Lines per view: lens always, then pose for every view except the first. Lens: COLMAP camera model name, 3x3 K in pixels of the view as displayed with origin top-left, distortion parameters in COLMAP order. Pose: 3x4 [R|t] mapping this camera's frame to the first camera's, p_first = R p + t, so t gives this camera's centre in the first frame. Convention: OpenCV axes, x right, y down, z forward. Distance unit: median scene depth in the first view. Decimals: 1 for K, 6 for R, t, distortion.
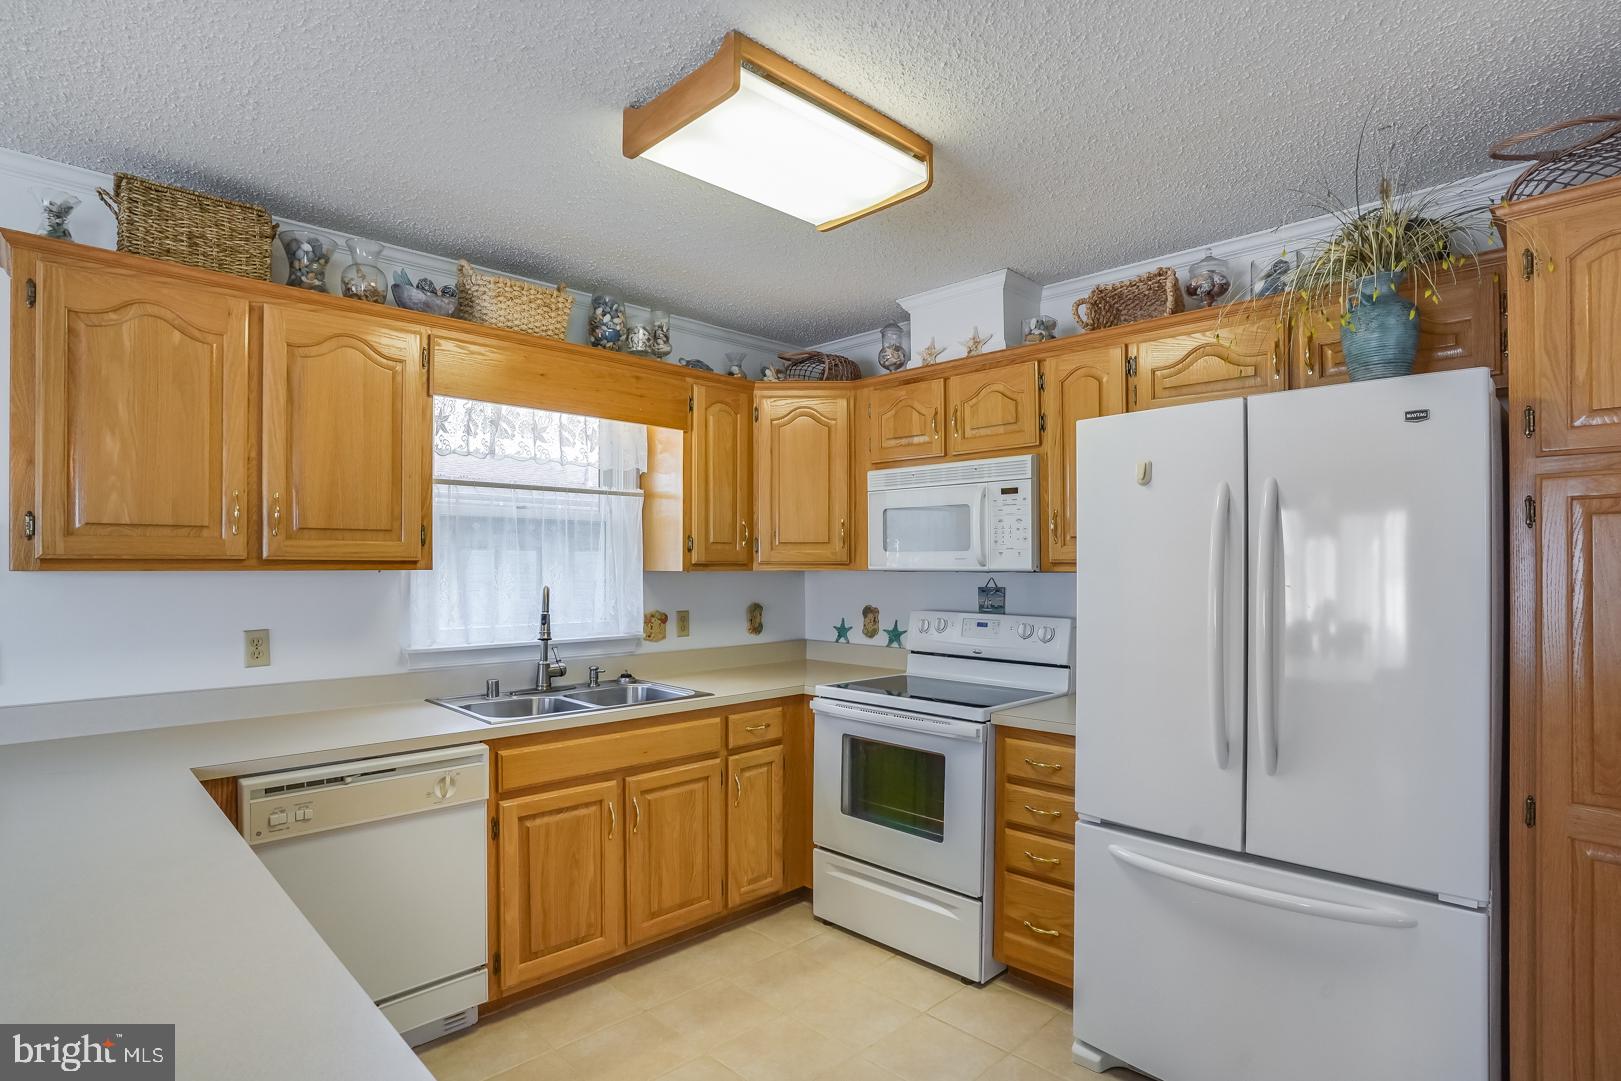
lens RADIAL K [[829.4, 0, 811.2], [0, 829.4, 556.8], [0, 0, 1]] dist [-0.056009, 0.026332]
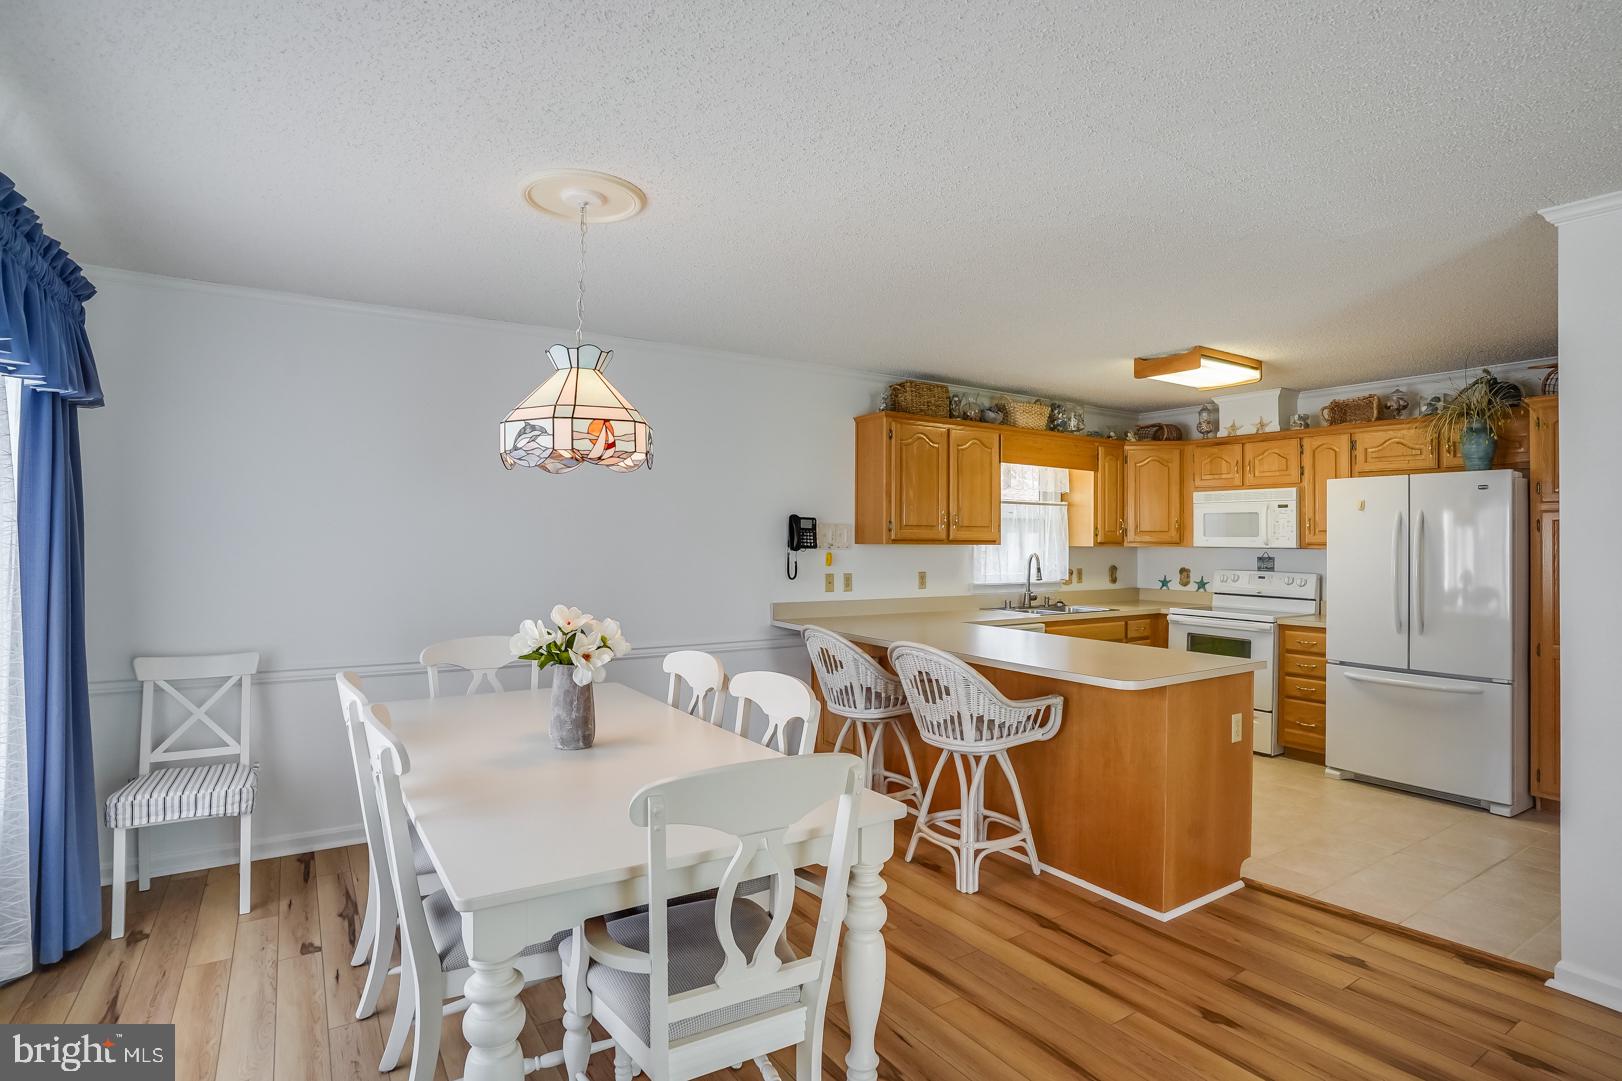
lens RADIAL K [[810.2, 0, 842.5], [0, 810.2, 525.2], [0, 0, 1]] dist [-0.054643, 0.032837]
pose [[0.983726, 0.005536, -0.179588, -0.447225], [-0.007040, 0.999945, -0.007735, -0.014866], [0.179535, 0.008874, 0.983712, -1.041025]]
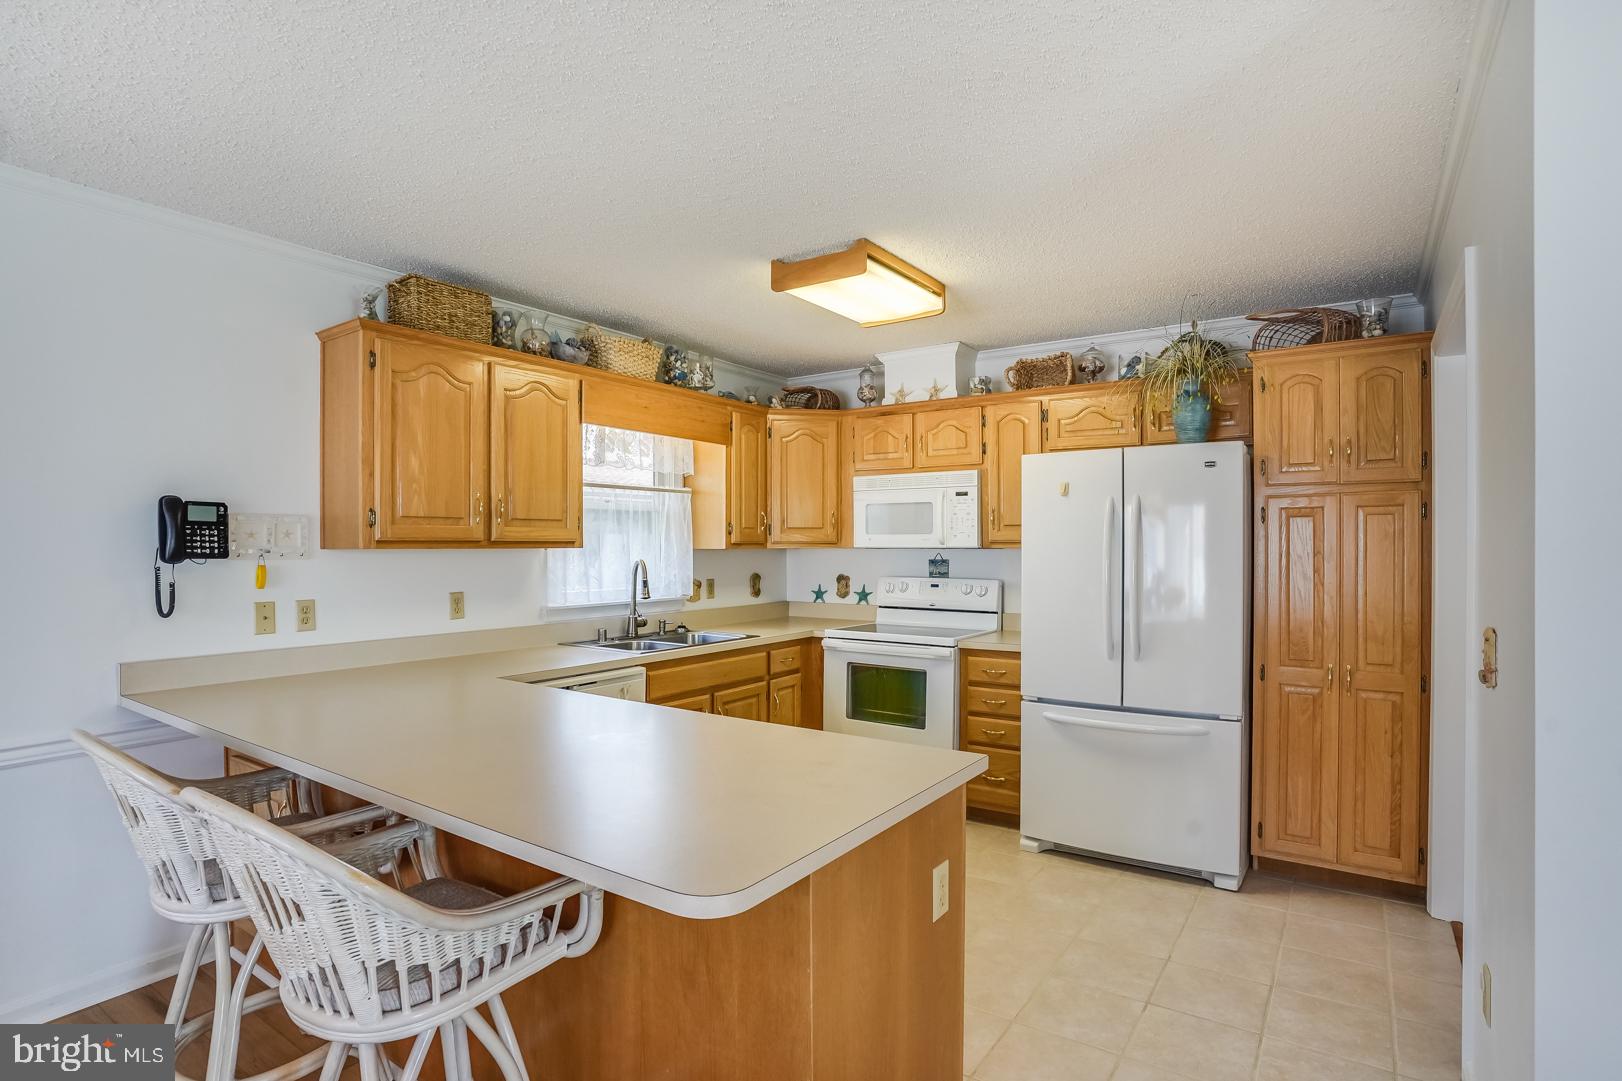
lens RADIAL K [[817.4, 0, 811.4], [0, 817.4, 544.8], [0, 0, 1]] dist [-0.057906, 0.000285]
pose [[0.982829, -0.001919, 0.184511, -0.306050], [0.000071, 0.999950, 0.010026, -0.003238], [-0.184521, -0.009841, 0.982779, -0.401976]]
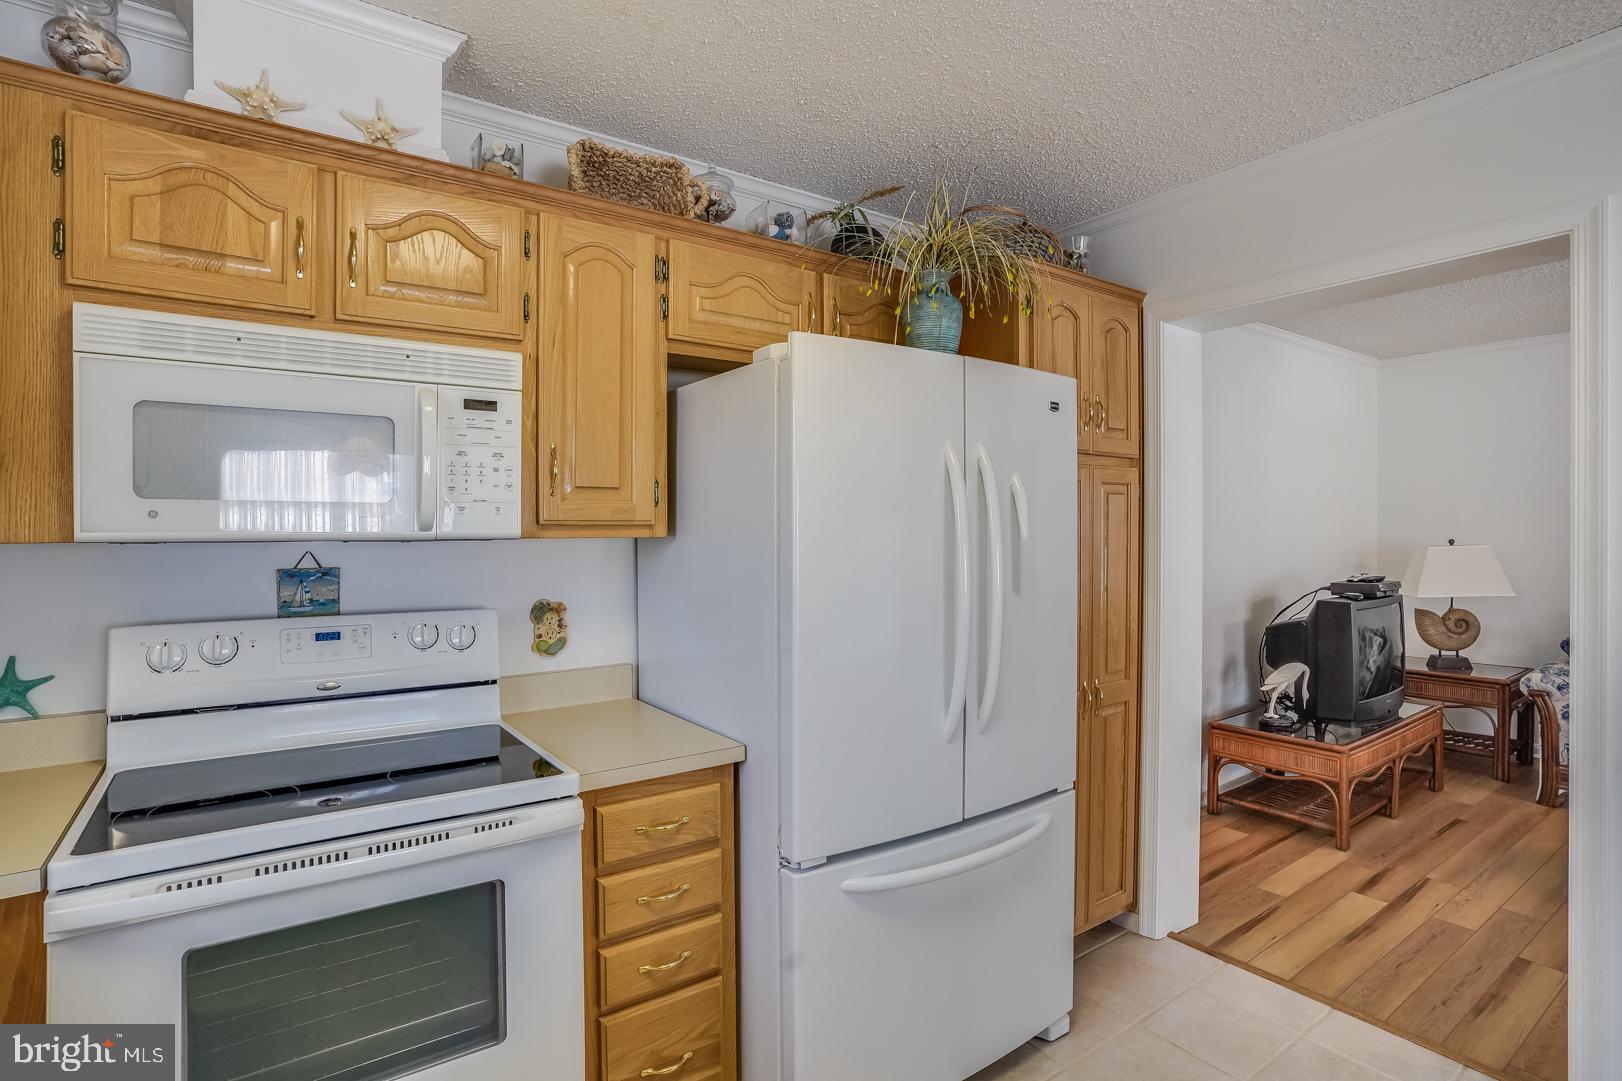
lens RADIAL K [[802.2, 0, 804.5], [0, 802.2, 538.0], [0, 0, 1]] dist [-0.030850, 0.000109]
pose [[0.163885, -0.012157, 0.986405, -0.304759], [-0.008556, 0.999869, 0.013744, 0.007202], [-0.986442, -0.010693, 0.163759, 0.701598]]
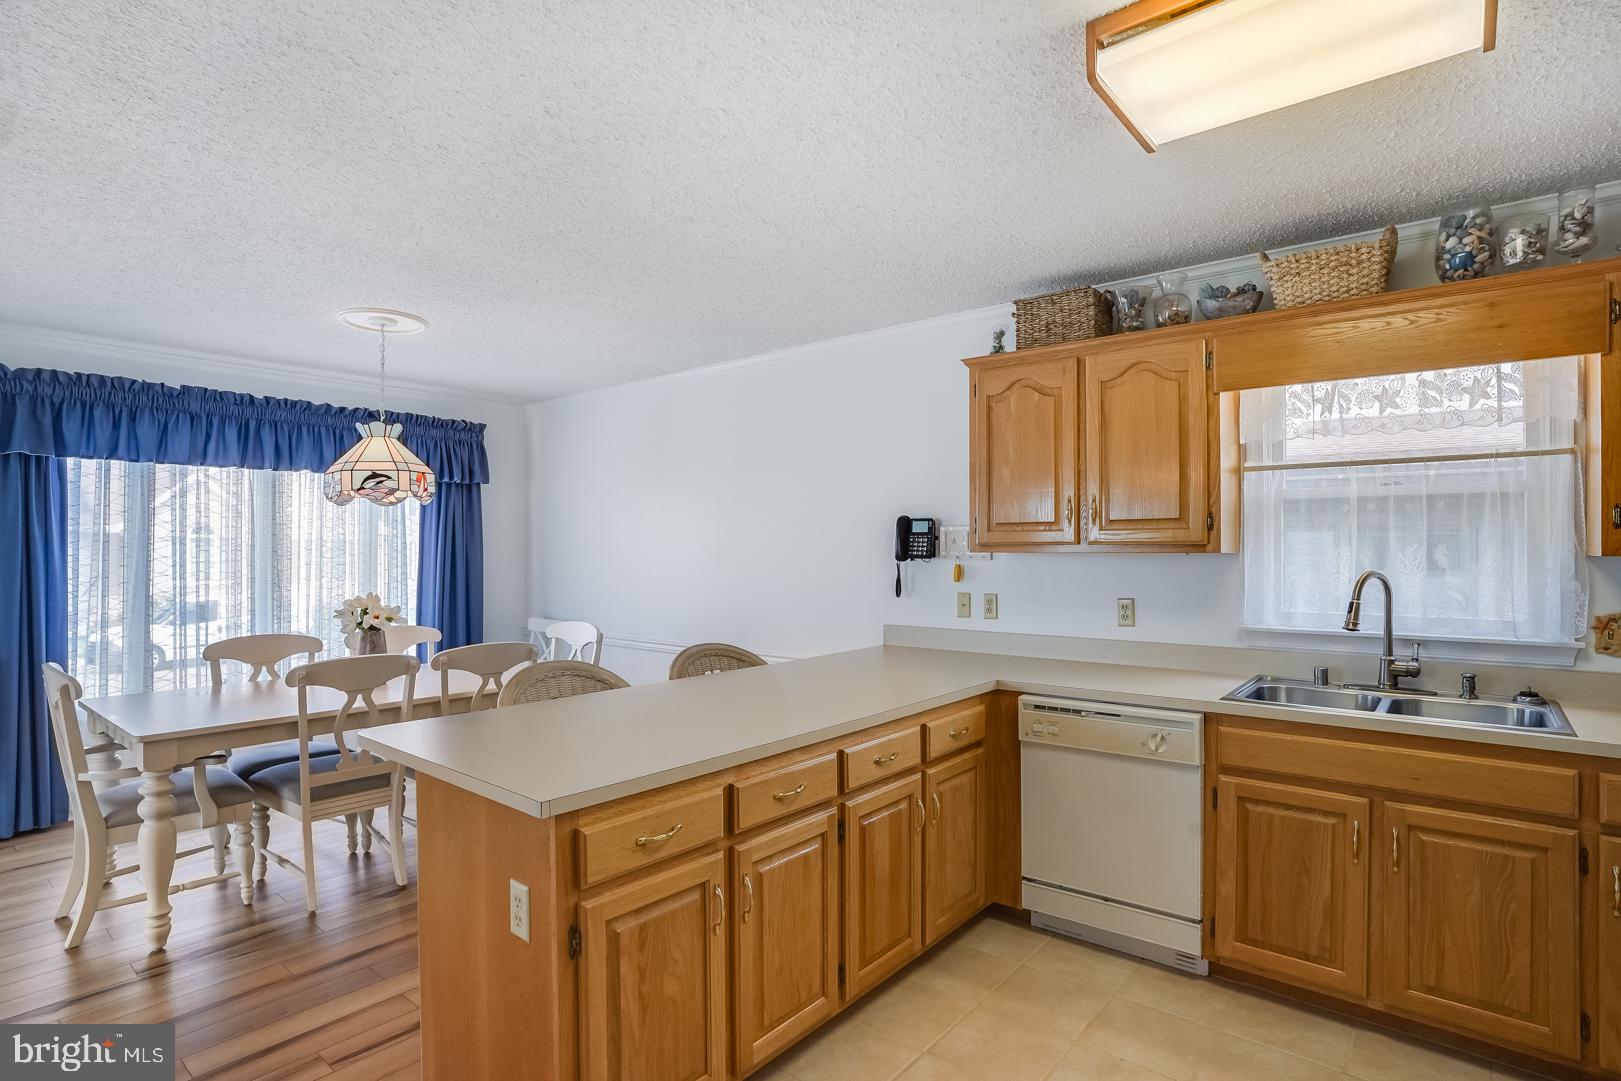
lens RADIAL K [[839.5, 0, 861.4], [0, 839.5, 544.0], [0, 0, 1]] dist [-0.000333, 0.001875]
pose [[0.146653, -0.005773, -0.989171, 0.524781], [0.012540, 0.999913, -0.003976, 0.001979], [0.989108, -0.011821, 0.146713, 0.333032]]
